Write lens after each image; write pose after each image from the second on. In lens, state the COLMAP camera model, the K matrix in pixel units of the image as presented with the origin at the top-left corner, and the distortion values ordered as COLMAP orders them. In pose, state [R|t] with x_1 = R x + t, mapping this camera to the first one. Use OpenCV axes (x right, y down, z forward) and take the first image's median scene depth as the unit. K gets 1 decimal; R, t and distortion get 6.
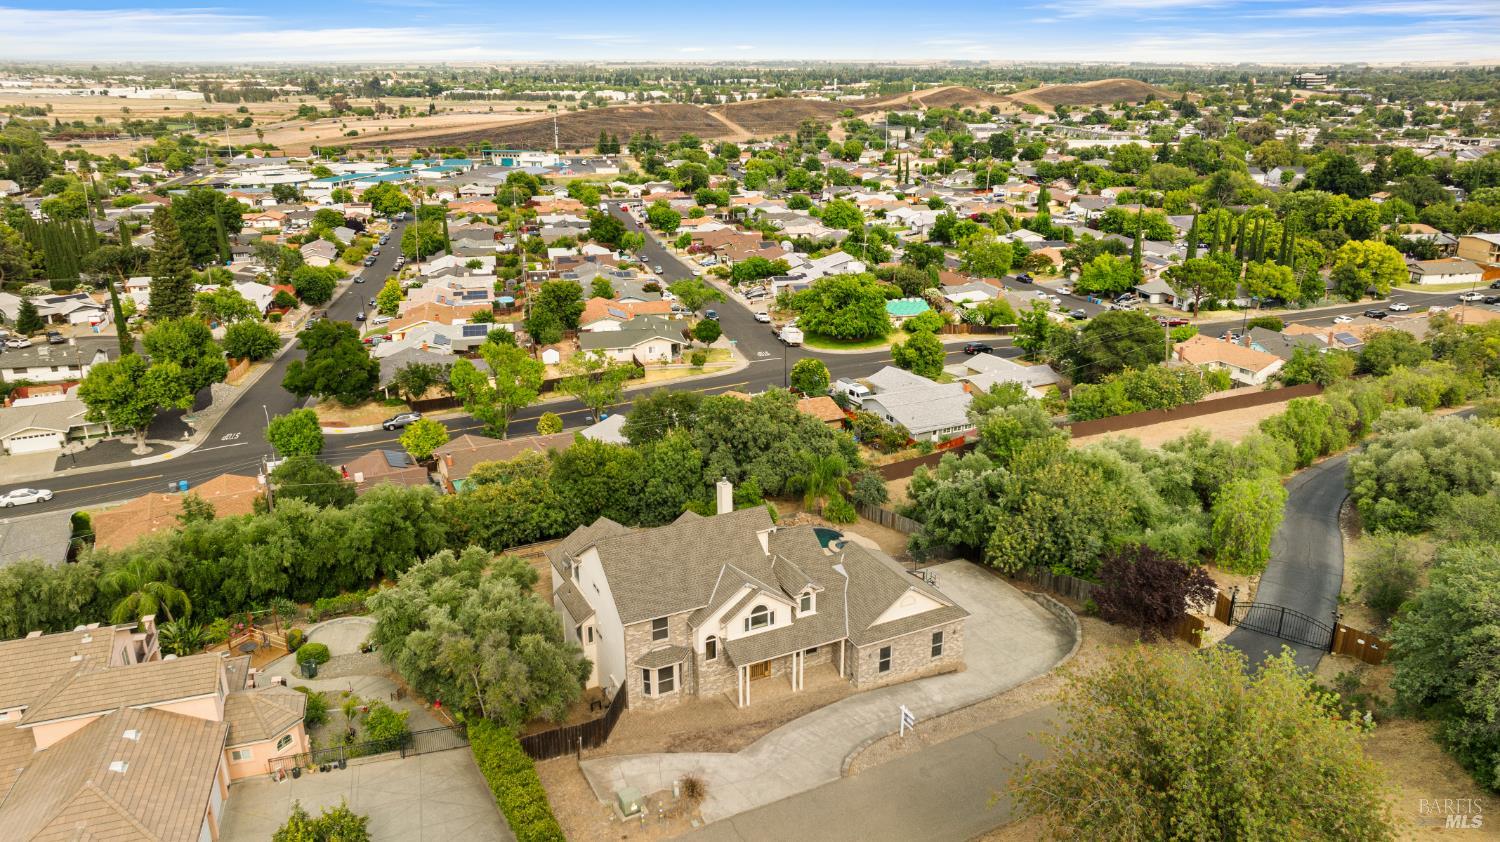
lens RADIAL K [[1067.9, 0, 742.3], [0, 1067.9, 386.3], [0, 0, 1]] dist [-0.039262, 0.034514]
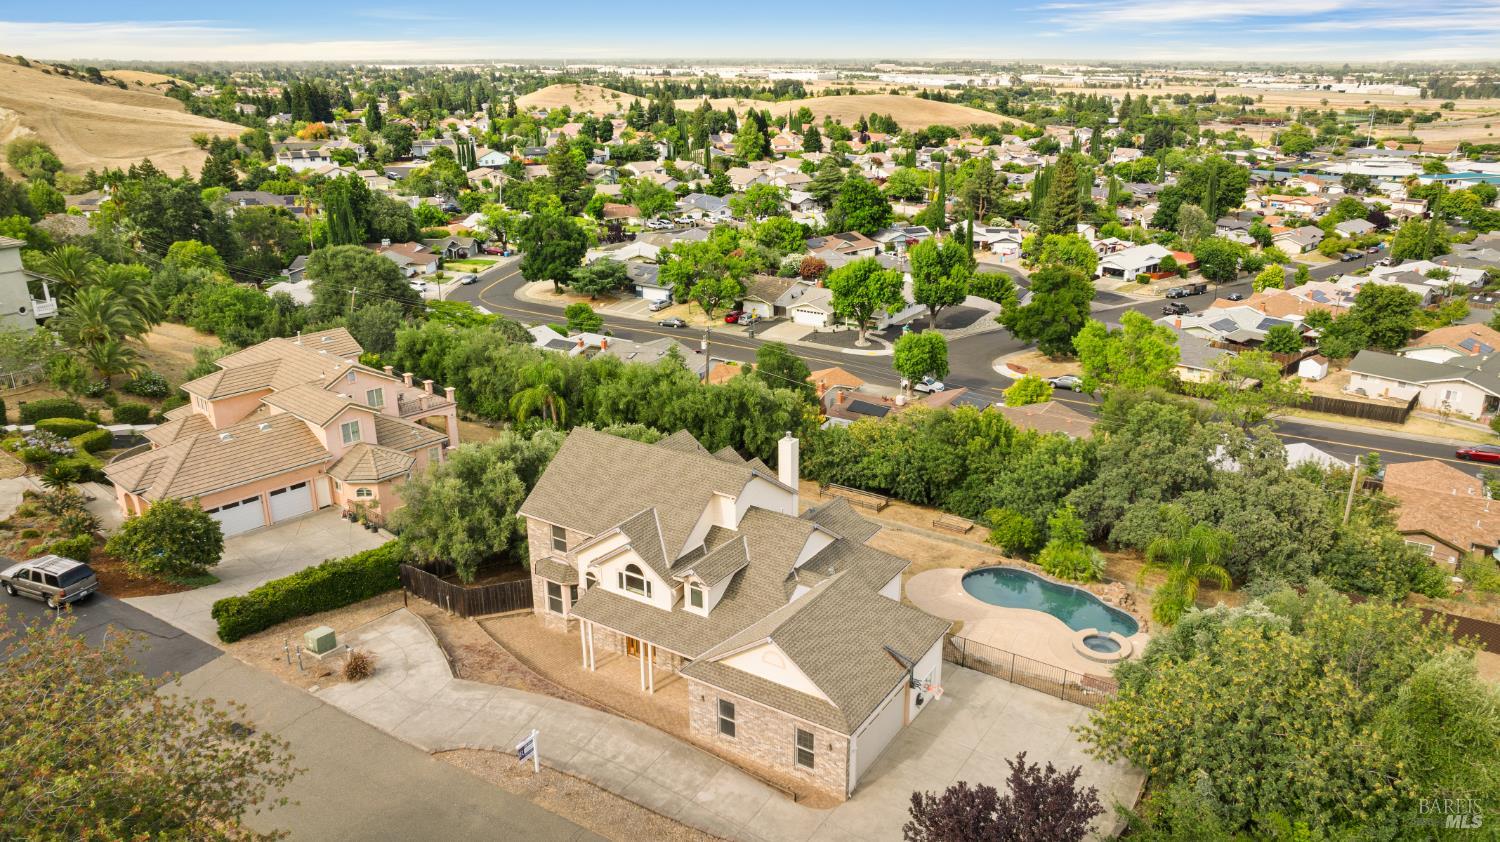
lens RADIAL K [[1050.6, 0, 756.1], [0, 1050.6, 413.4], [0, 0, 1]] dist [-0.020850, 0.001354]
pose [[0.512105, 0.277152, -0.812979, 0.178807], [-0.254012, 0.953041, 0.164896, -0.014111], [0.820504, 0.122062, 0.558457, 0.168597]]
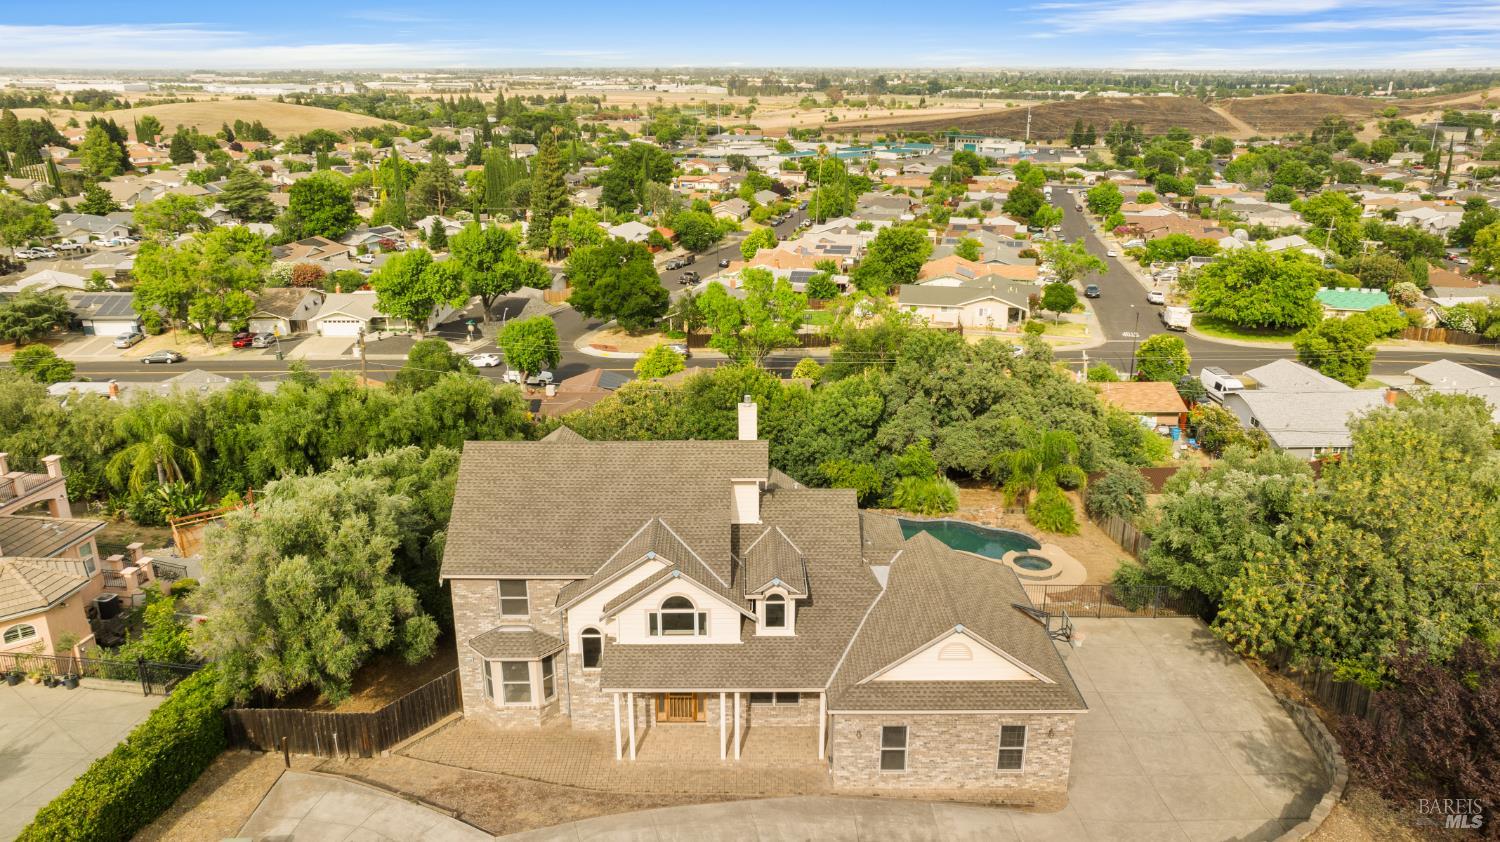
lens RADIAL K [[1067.9, 0, 742.3], [0, 1067.9, 386.3], [0, 0, 1]] dist [-0.039262, 0.034514]
pose [[0.896824, 0.128550, -0.423298, 0.074548], [-0.131552, 0.991059, 0.022256, 0.020435], [0.422374, 0.035726, 0.905717, 0.131753]]
